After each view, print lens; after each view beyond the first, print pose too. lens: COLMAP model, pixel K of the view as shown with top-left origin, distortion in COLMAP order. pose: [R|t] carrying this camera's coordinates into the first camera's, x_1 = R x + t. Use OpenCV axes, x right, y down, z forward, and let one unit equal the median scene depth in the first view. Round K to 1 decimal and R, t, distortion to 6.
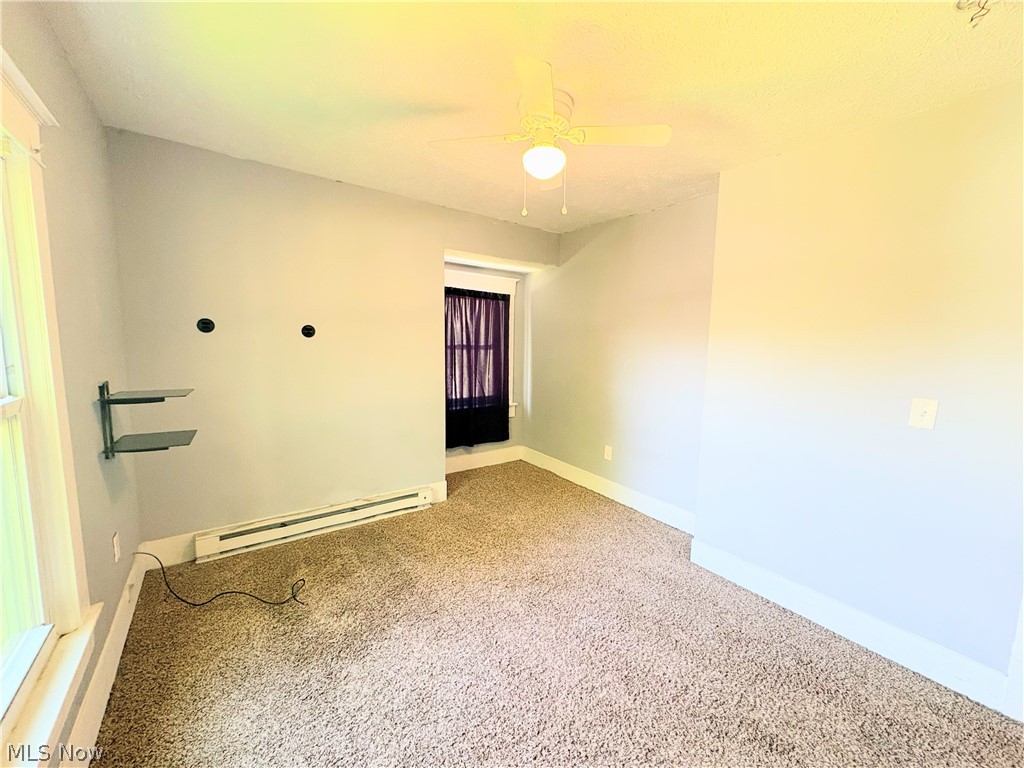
lens RADIAL K [[407.2, 0, 513.1], [0, 407.2, 383.4], [0, 0, 1]] dist [-0.000211, 0.000050]
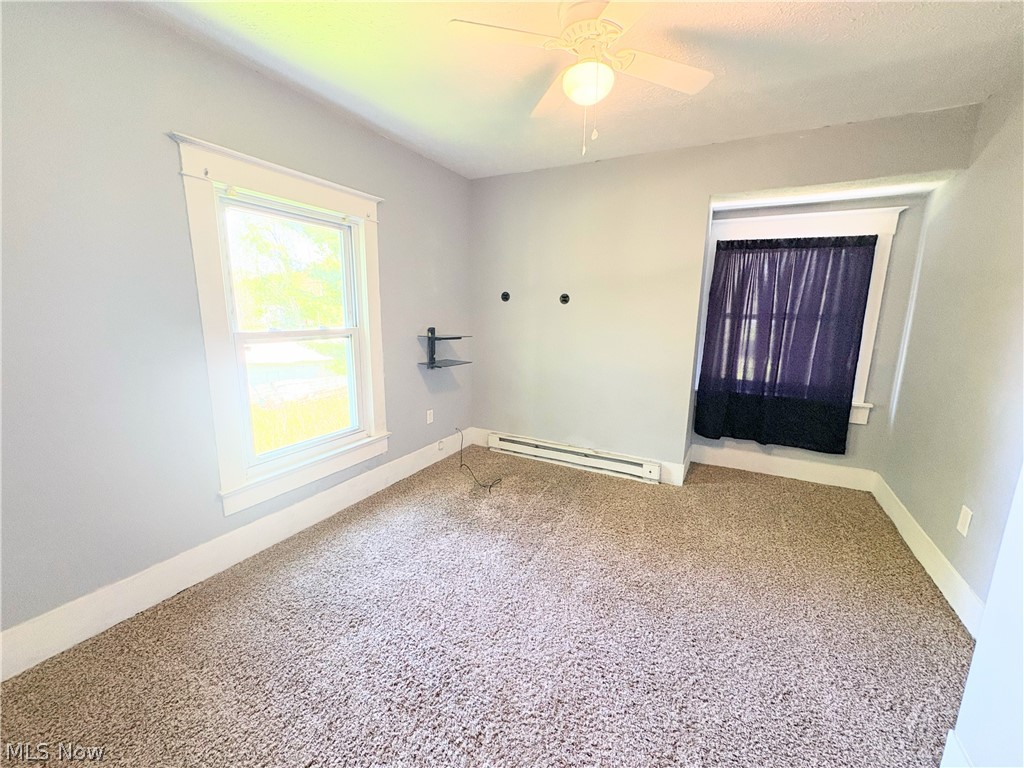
lens RADIAL K [[407.2, 0, 512.1], [0, 407.2, 384.8], [0, 0, 1]] dist [-0.000211, 0.000050]
pose [[0.435797, 0.154189, -0.886740, 0.458019], [-0.101798, 0.987339, 0.121651, -0.005451], [0.894270, 0.037253, 0.445975, 0.270856]]
